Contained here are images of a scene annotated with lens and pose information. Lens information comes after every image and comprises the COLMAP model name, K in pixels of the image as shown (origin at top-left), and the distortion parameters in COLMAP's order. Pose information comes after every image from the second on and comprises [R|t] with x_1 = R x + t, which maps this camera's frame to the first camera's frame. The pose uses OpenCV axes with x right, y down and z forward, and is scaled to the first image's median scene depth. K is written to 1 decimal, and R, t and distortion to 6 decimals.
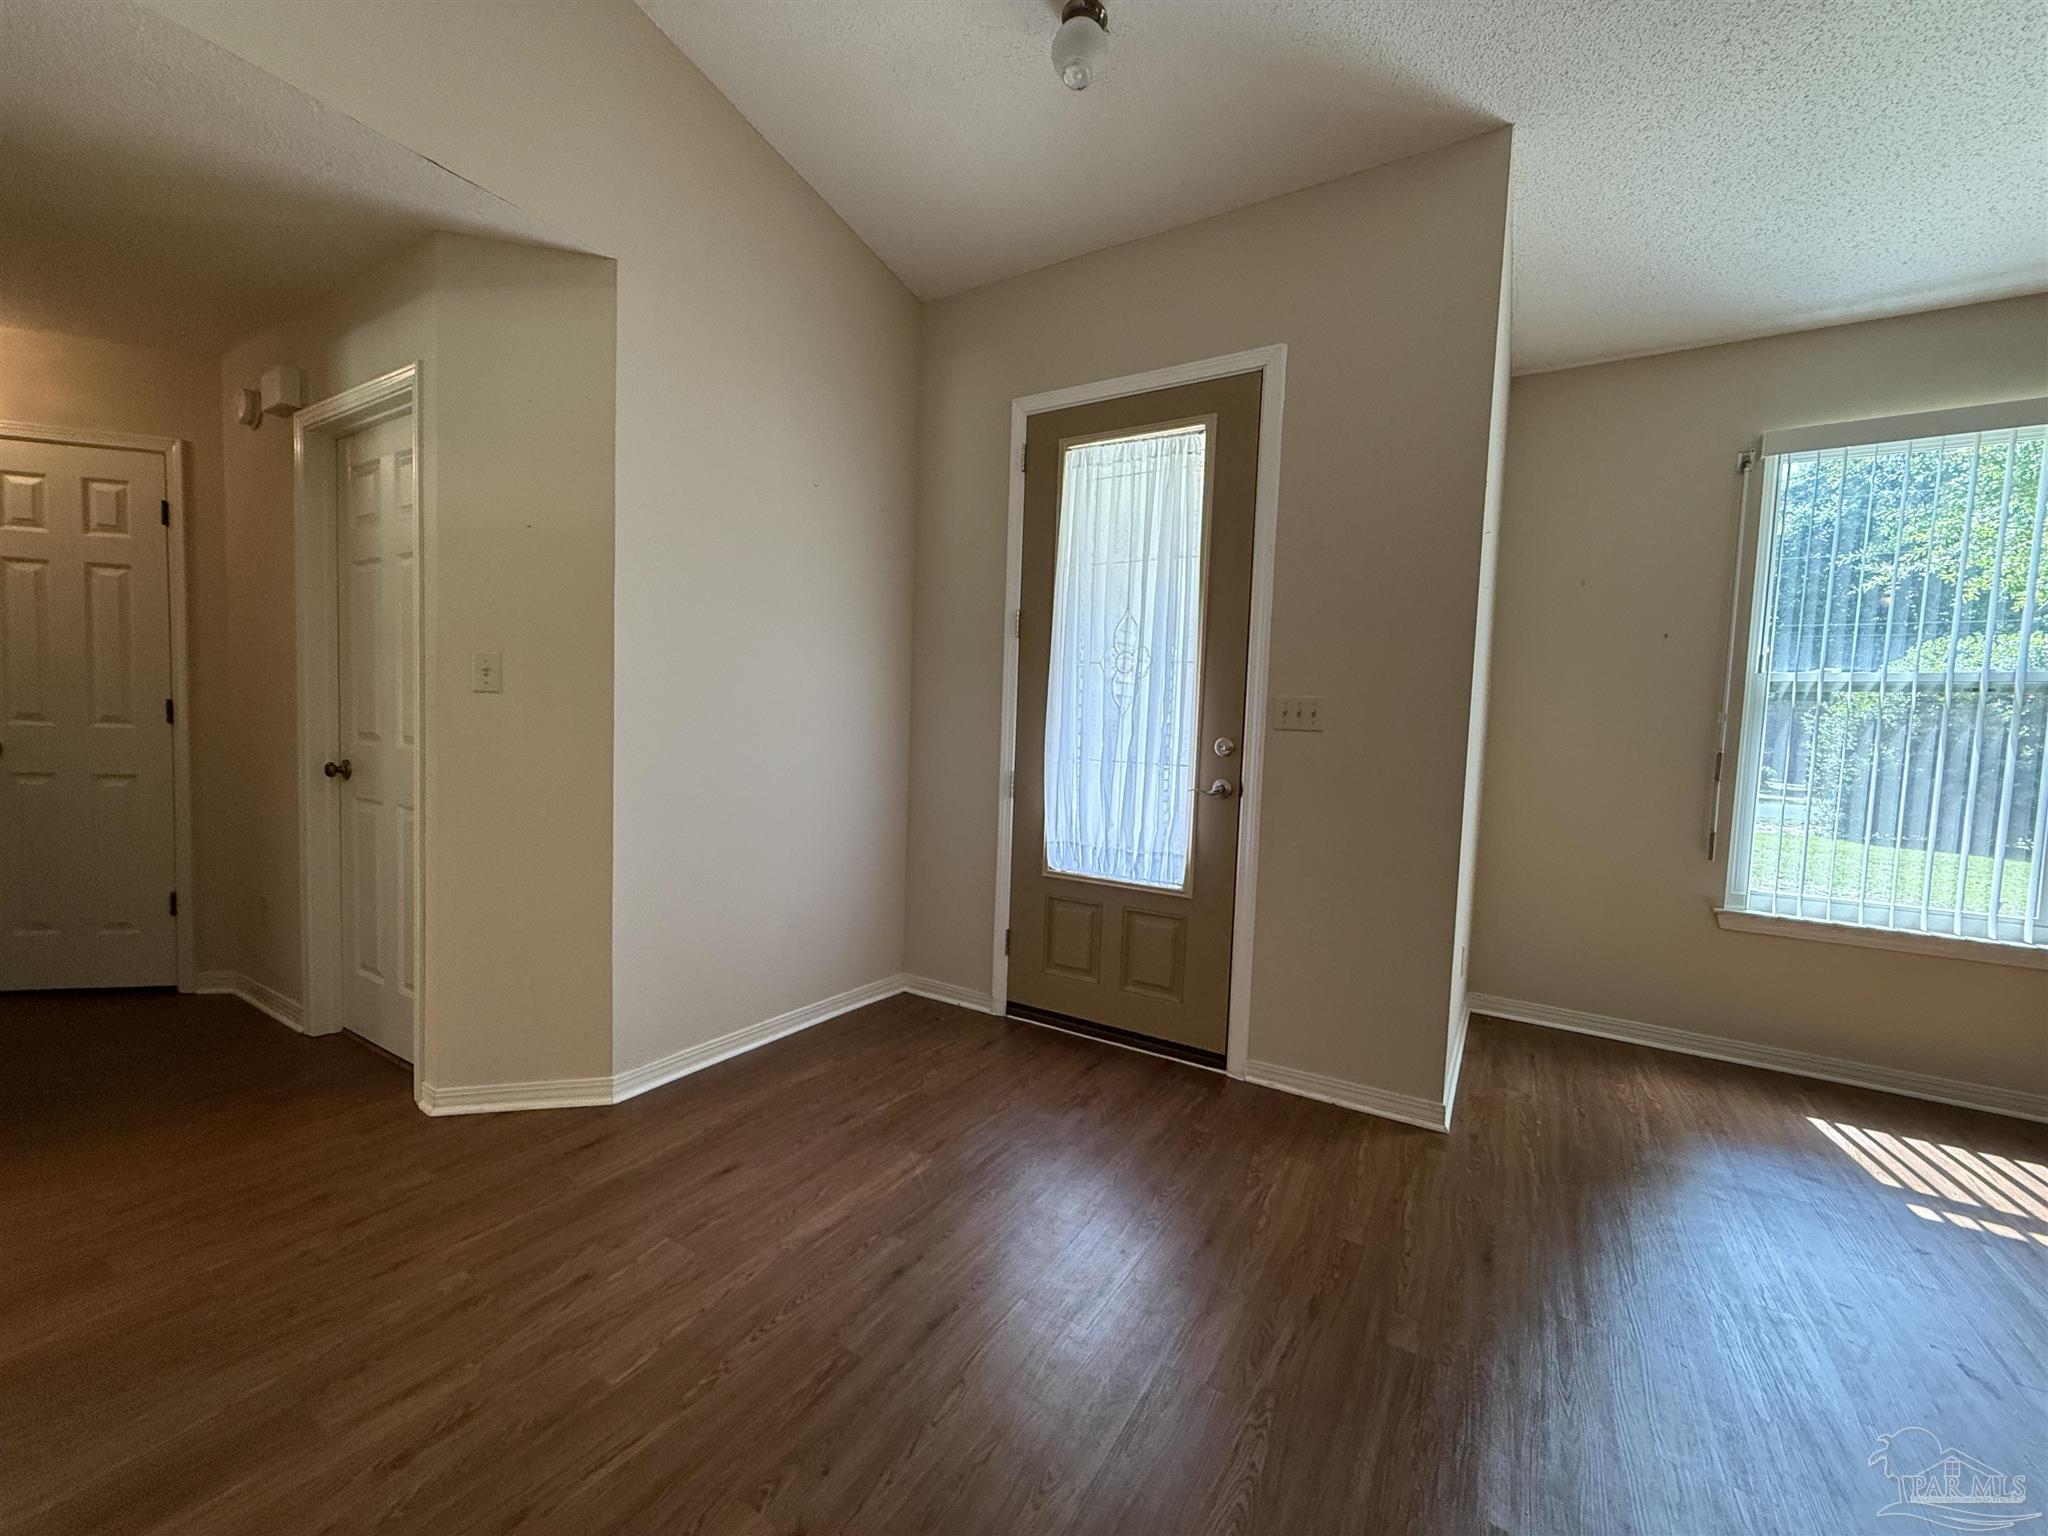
lens RADIAL K [[818.1, 0, 1020.9], [0, 818.1, 773.3], [0, 0, 1]] dist [-0.000589, 0.000292]
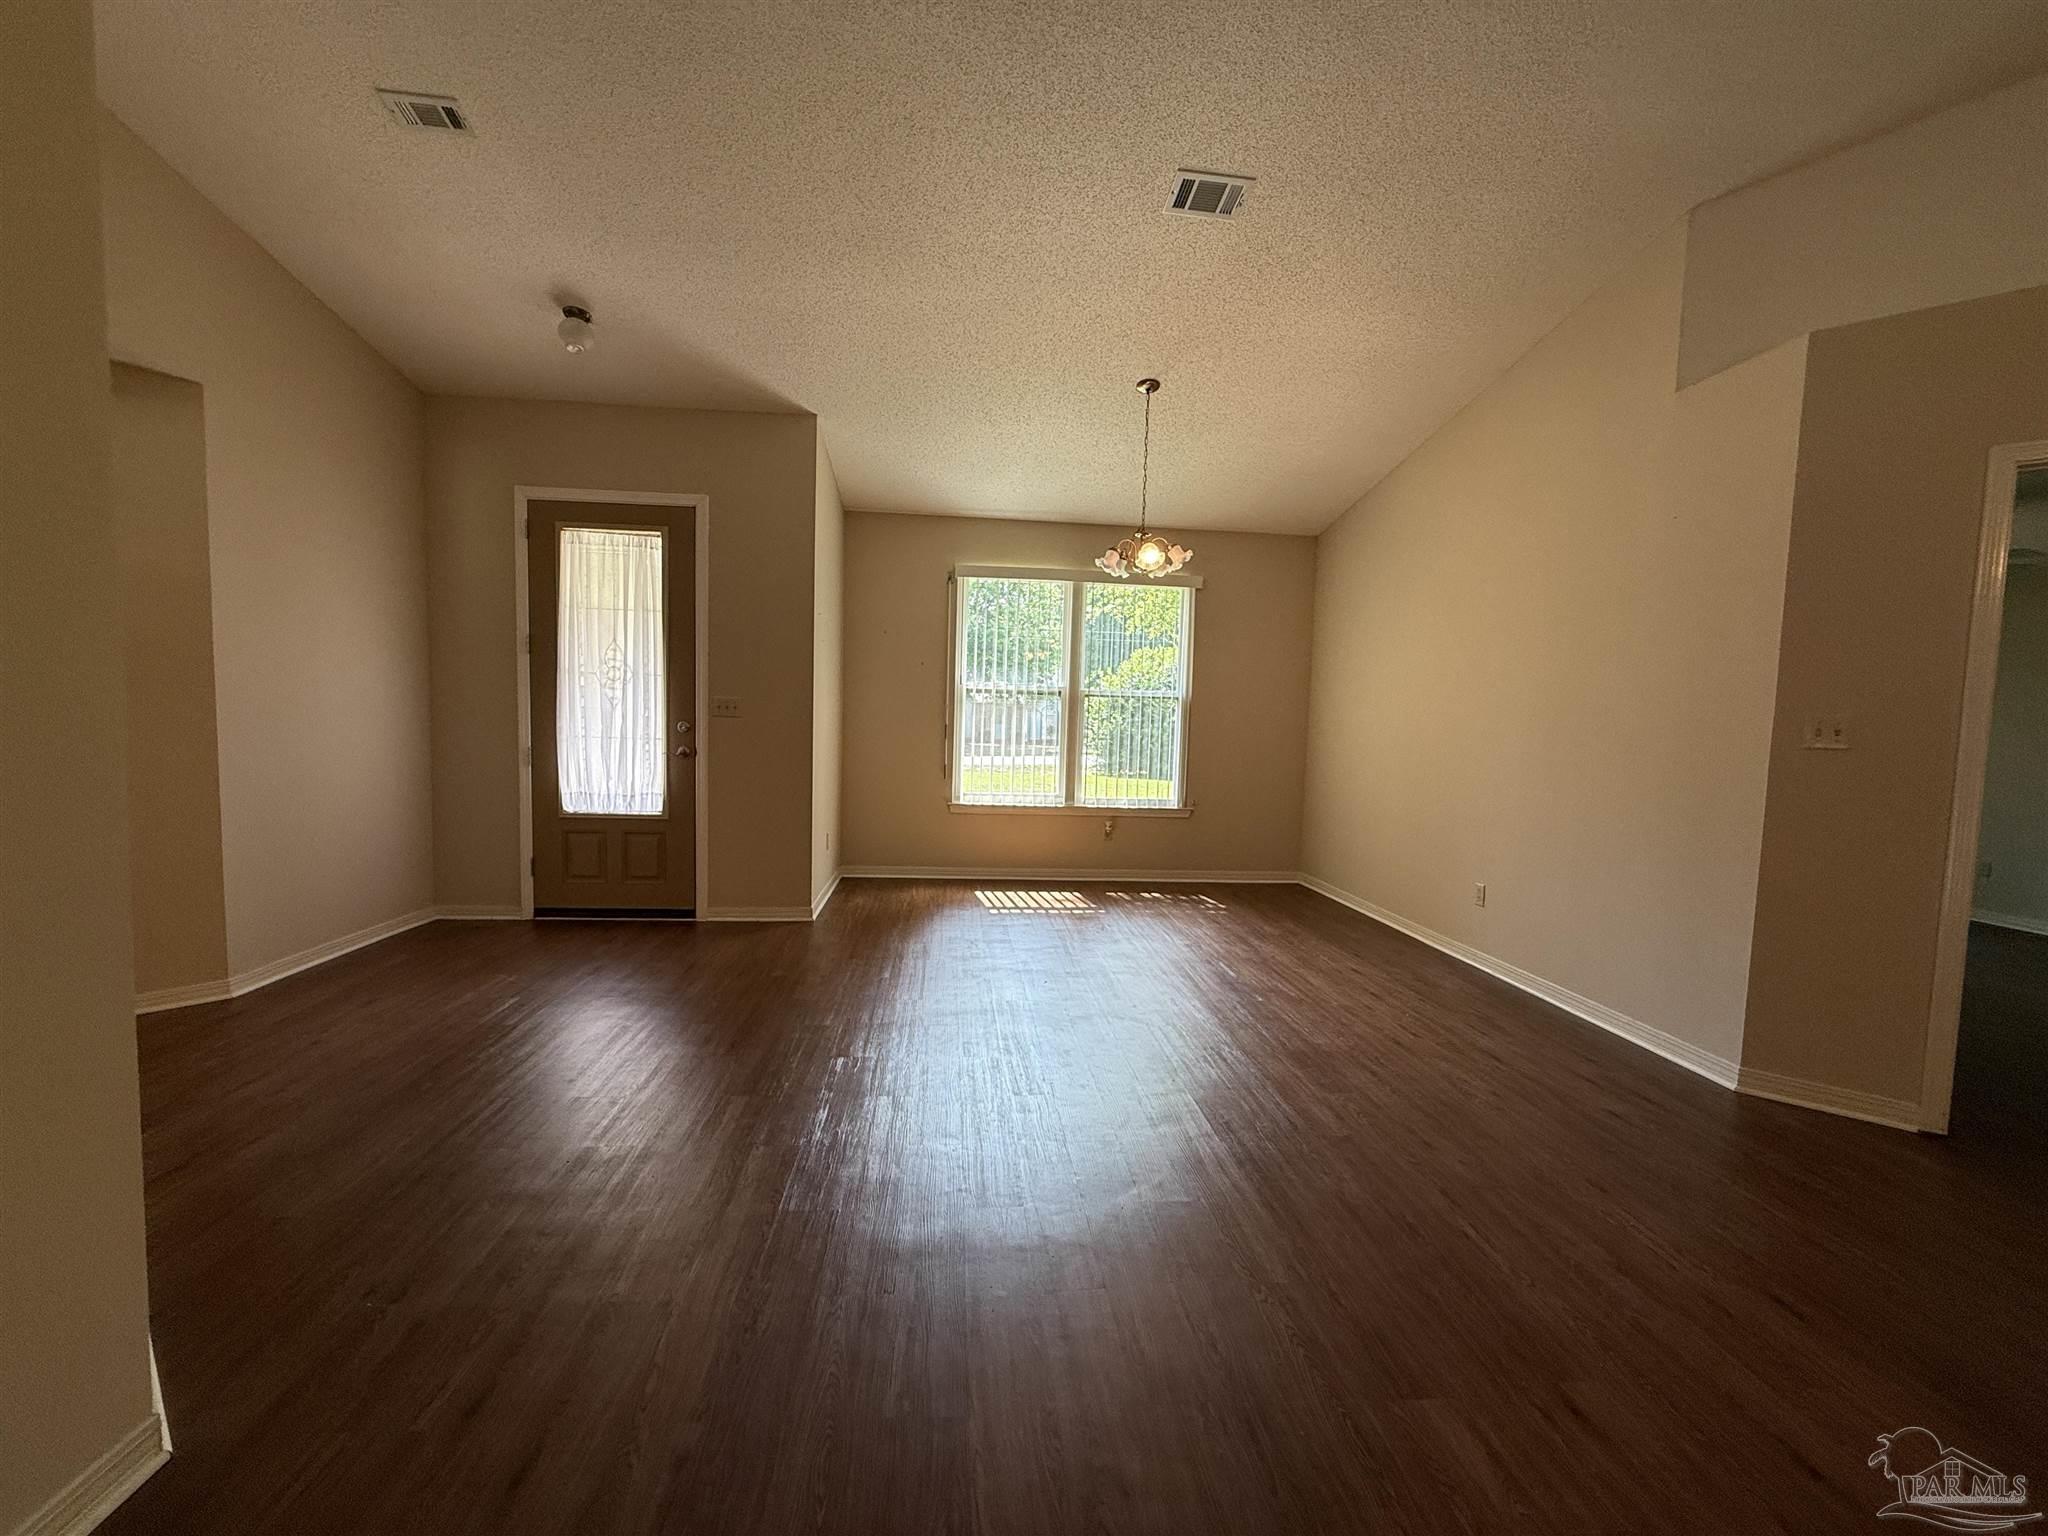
lens RADIAL K [[818.1, 0, 1020.5], [0, 818.1, 771.8], [0, 0, 1]] dist [-0.000589, 0.000292]
pose [[0.804461, -0.055228, 0.591432, -0.186868], [0.038241, 0.998418, 0.041217, 0.016232], [-0.592773, -0.010540, 0.805301, -0.736021]]
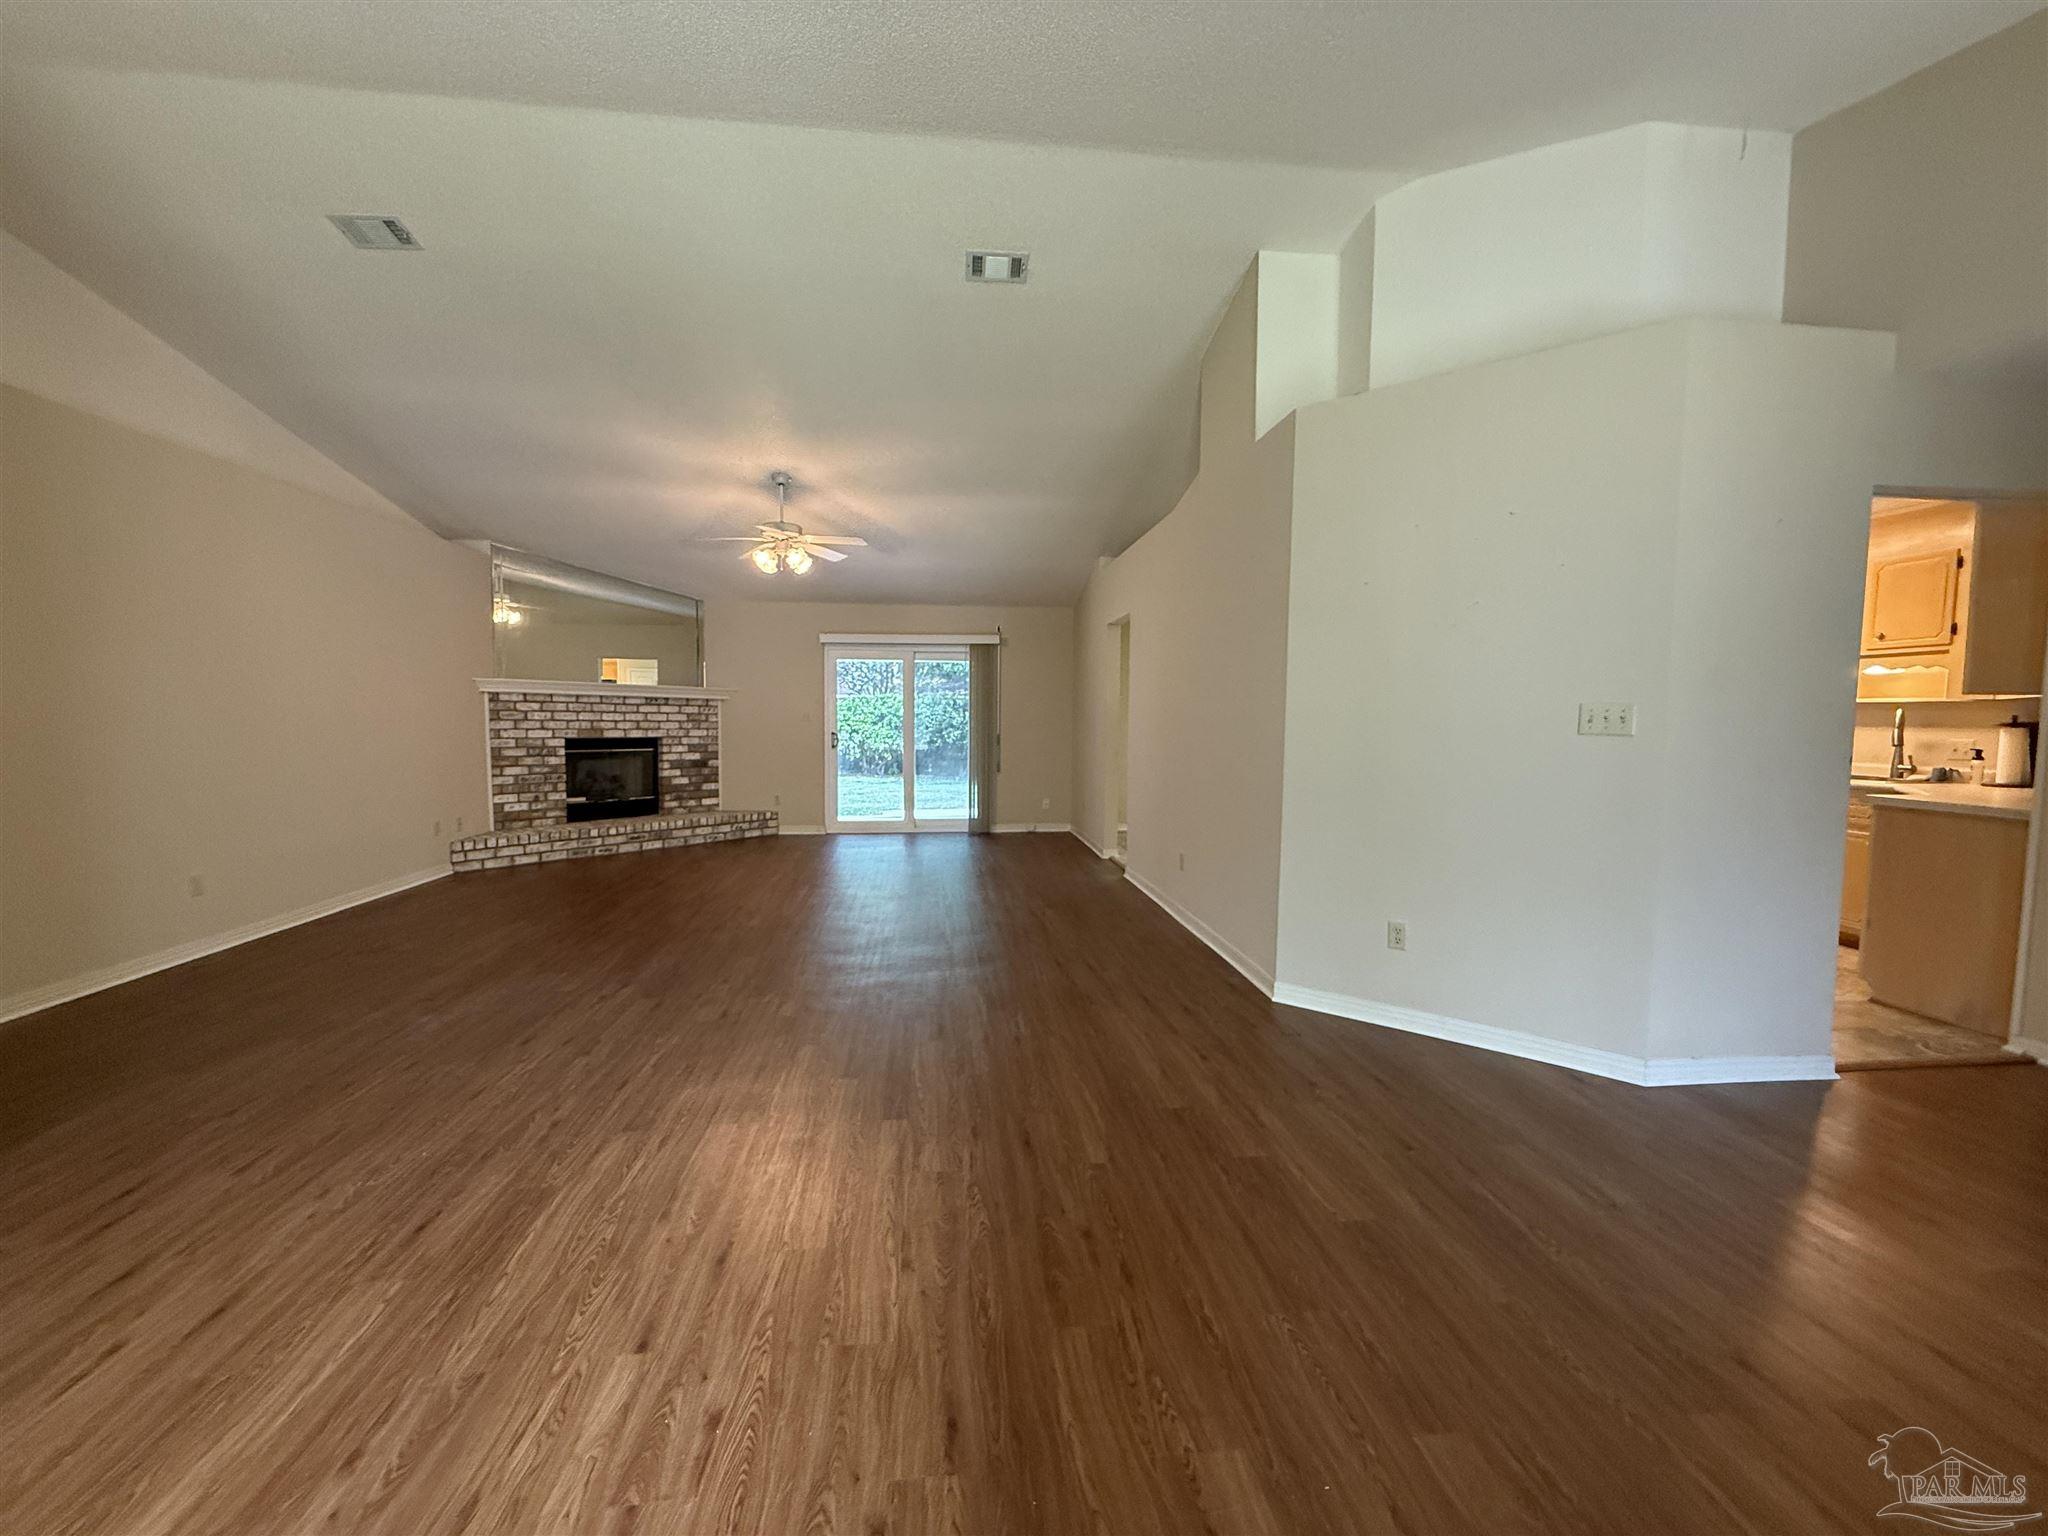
lens RADIAL K [[818.1, 0, 1027.5], [0, 818.1, 768.1], [0, 0, 1]] dist [-0.000589, 0.000292]
pose [[-0.787725, -0.005287, -0.616004, 0.751520], [-0.072641, 0.993784, 0.084361, -0.034483], [0.611729, 0.111201, -0.783213, 0.609126]]
